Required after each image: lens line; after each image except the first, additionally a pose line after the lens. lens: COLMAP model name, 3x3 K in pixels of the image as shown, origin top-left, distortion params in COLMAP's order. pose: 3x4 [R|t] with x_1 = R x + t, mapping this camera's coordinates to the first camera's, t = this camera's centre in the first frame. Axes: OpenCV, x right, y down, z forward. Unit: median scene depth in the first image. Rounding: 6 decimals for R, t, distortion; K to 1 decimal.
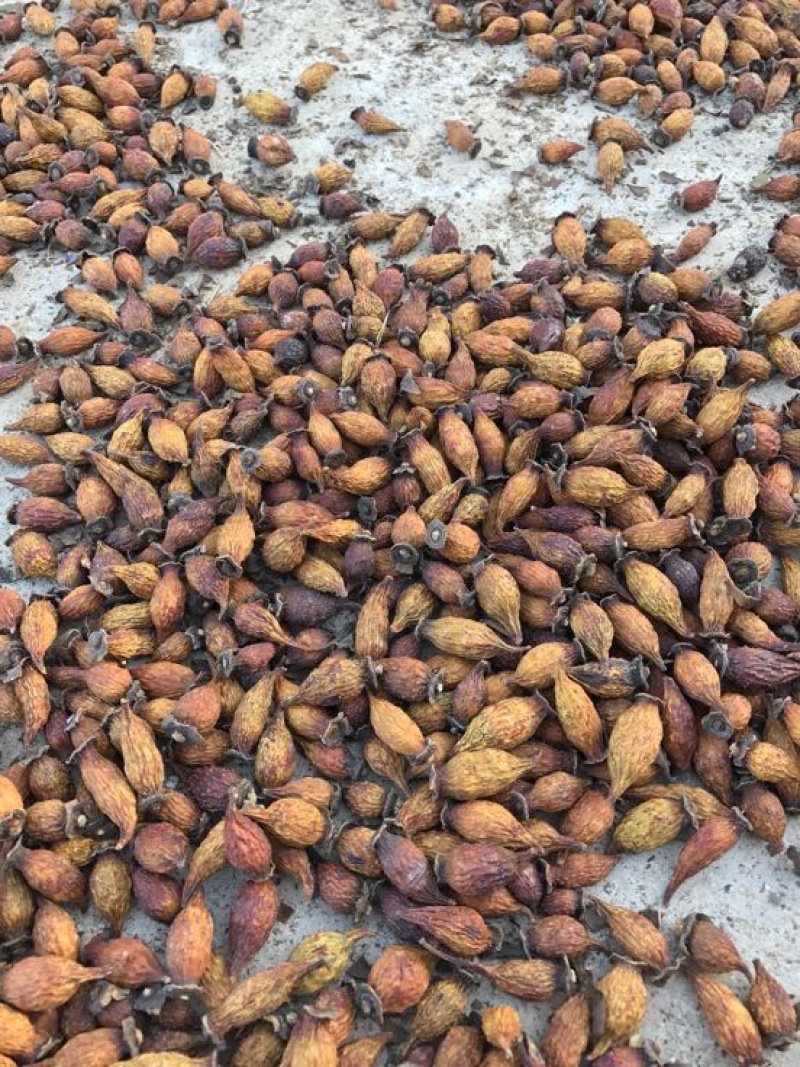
lens RADIAL K [[878.6, 0, 400.0], [0, 878.6, 533.5], [0, 0, 1]] dist [-0.004351, -0.000838]
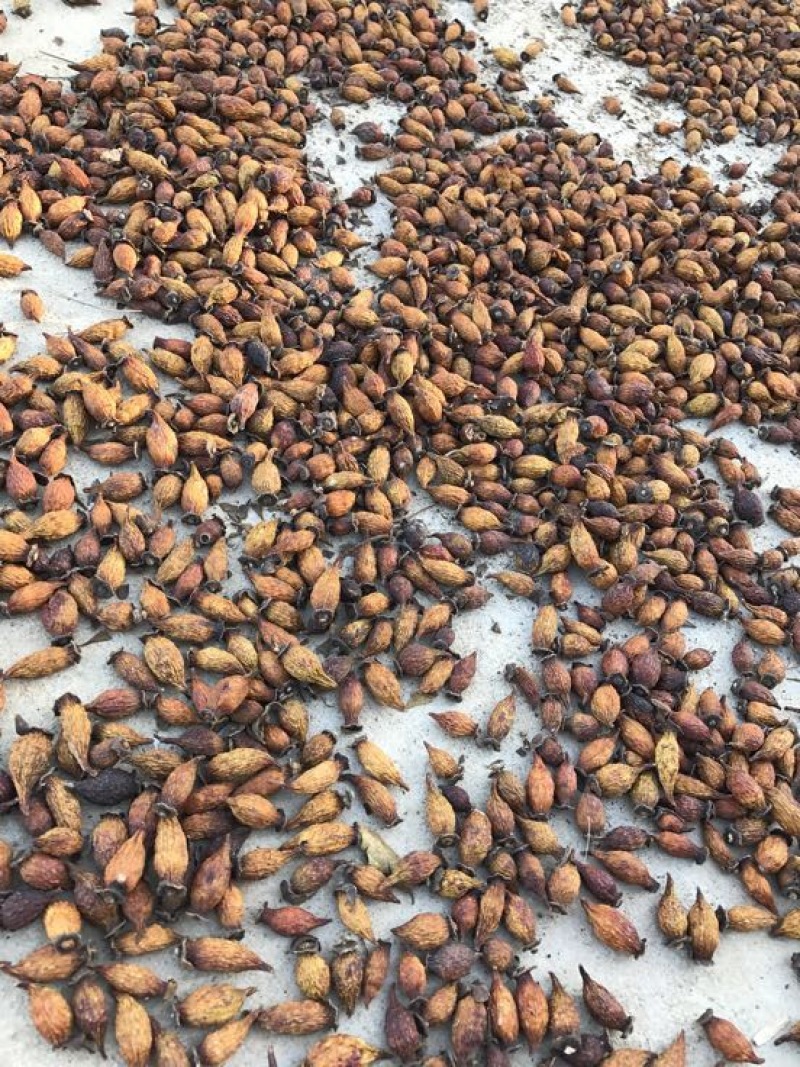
lens RADIAL K [[878.6, 0, 400.0], [0, 878.6, 533.5], [0, 0, 1]] dist [-0.004351, -0.000838]
pose [[0.967991, 0.204812, 0.145073, -0.427382], [-0.196896, 0.978124, -0.067123, 0.585991], [-0.155647, 0.036410, 0.987142, -0.624244]]
